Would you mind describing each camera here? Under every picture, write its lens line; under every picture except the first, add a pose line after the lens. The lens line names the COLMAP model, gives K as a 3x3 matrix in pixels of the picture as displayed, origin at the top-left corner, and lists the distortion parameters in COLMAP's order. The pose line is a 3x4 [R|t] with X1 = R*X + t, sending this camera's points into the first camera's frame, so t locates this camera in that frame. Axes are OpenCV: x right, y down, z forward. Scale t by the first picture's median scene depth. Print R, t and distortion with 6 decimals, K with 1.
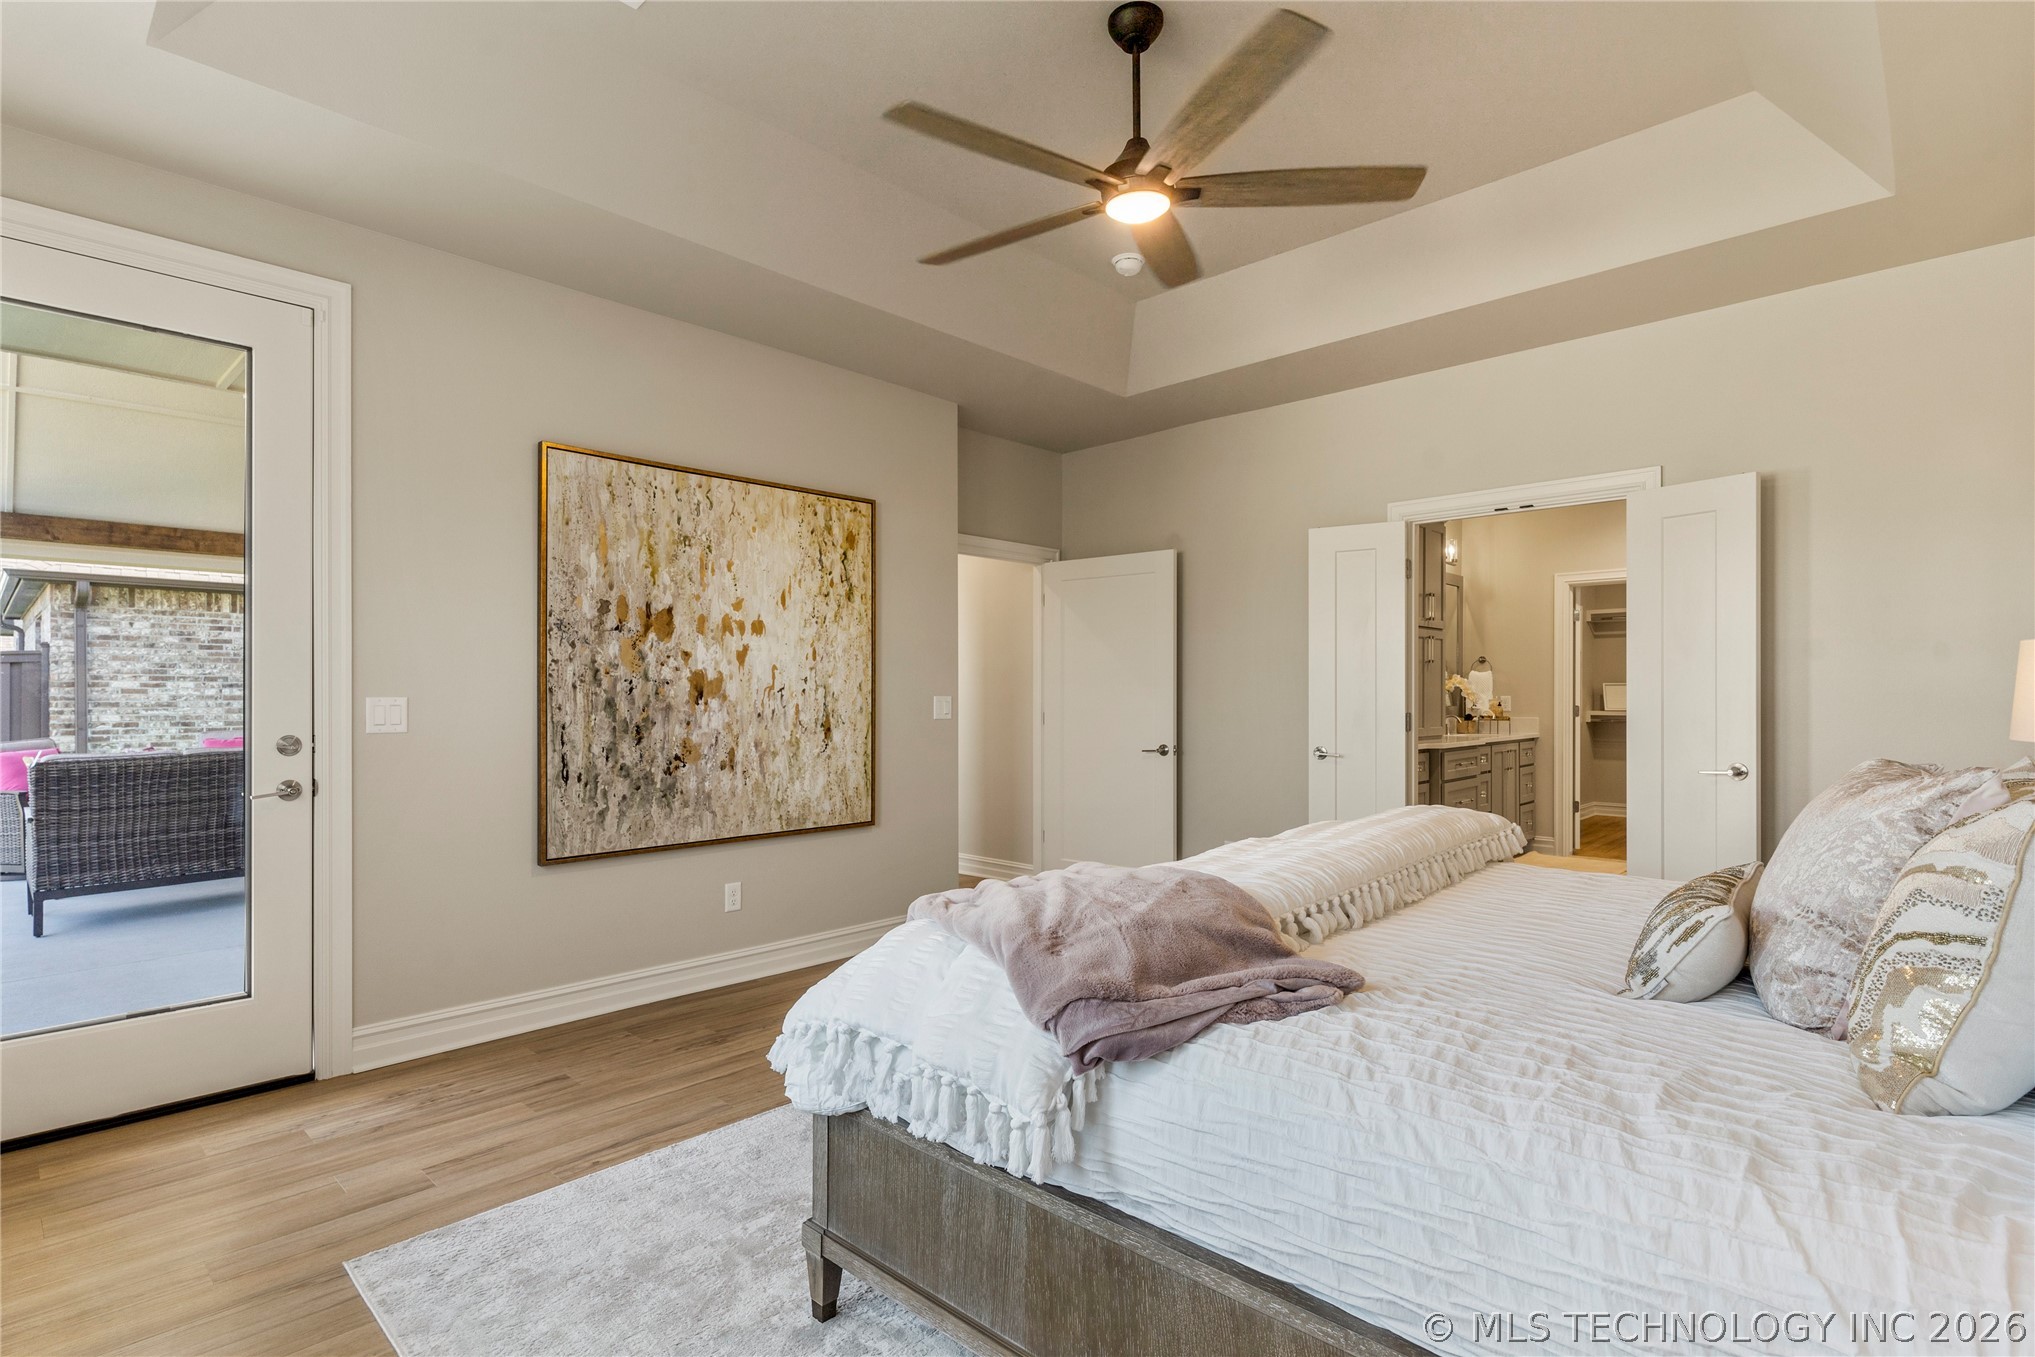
lens RADIAL K [[1006.2, 0, 1017.5], [0, 1006.2, 678.5], [0, 0, 1]] dist [0.006161, -0.001057]
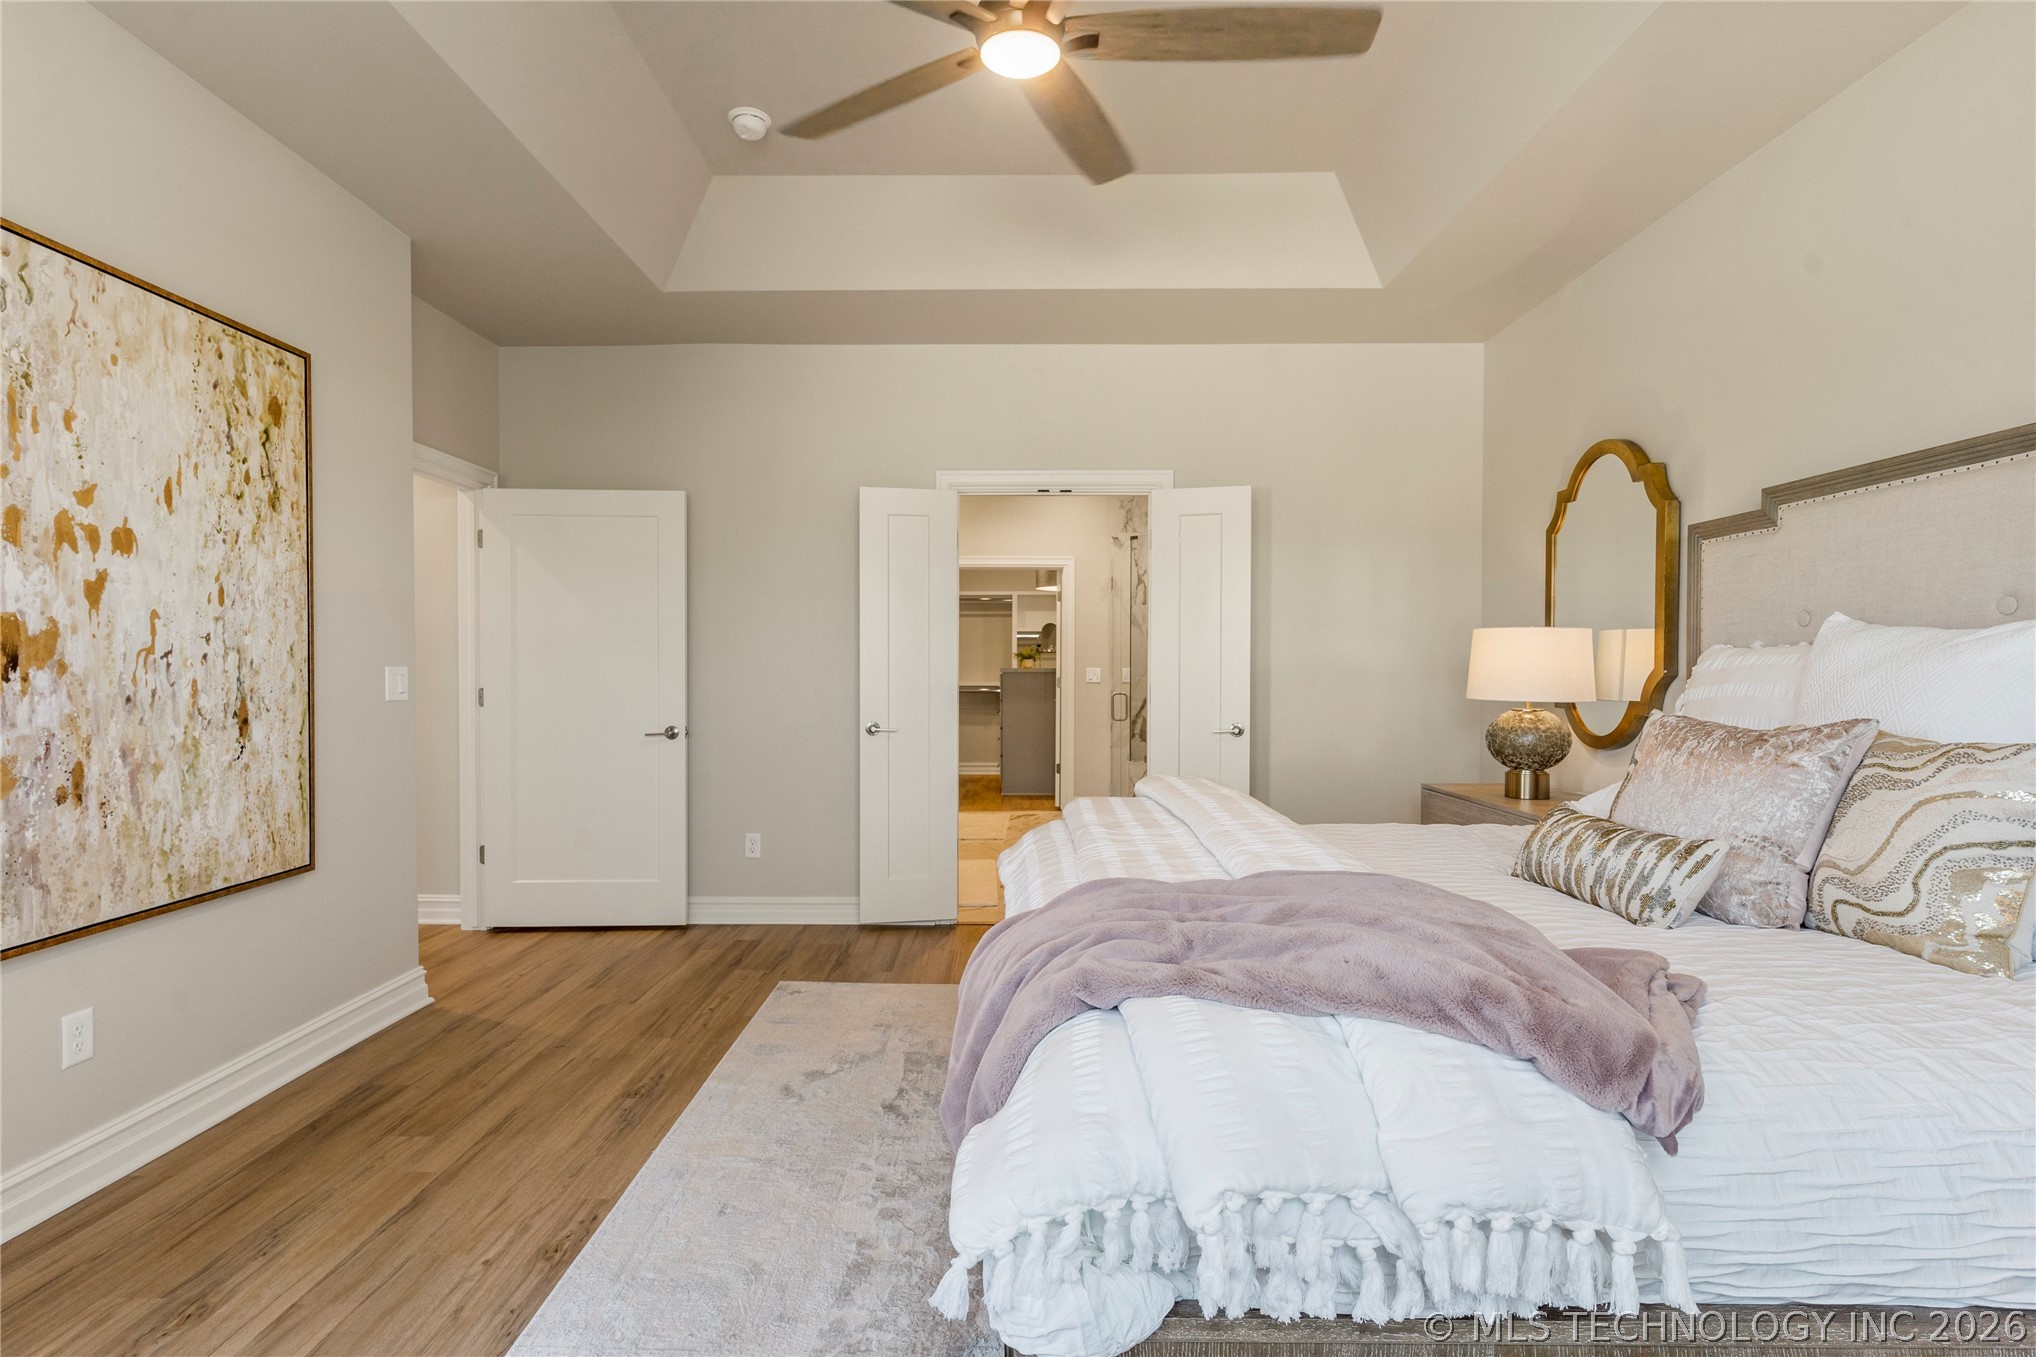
lens RADIAL K [[1006.7, 0, 1018.0], [0, 1006.7, 678.5], [0, 0, 1]] dist [0.006161, -0.001057]
pose [[0.731834, -0.005075, 0.681464, -0.268896], [-0.013075, 0.999684, 0.021487, 0.006171], [-0.681357, -0.024635, 0.731536, 0.252587]]
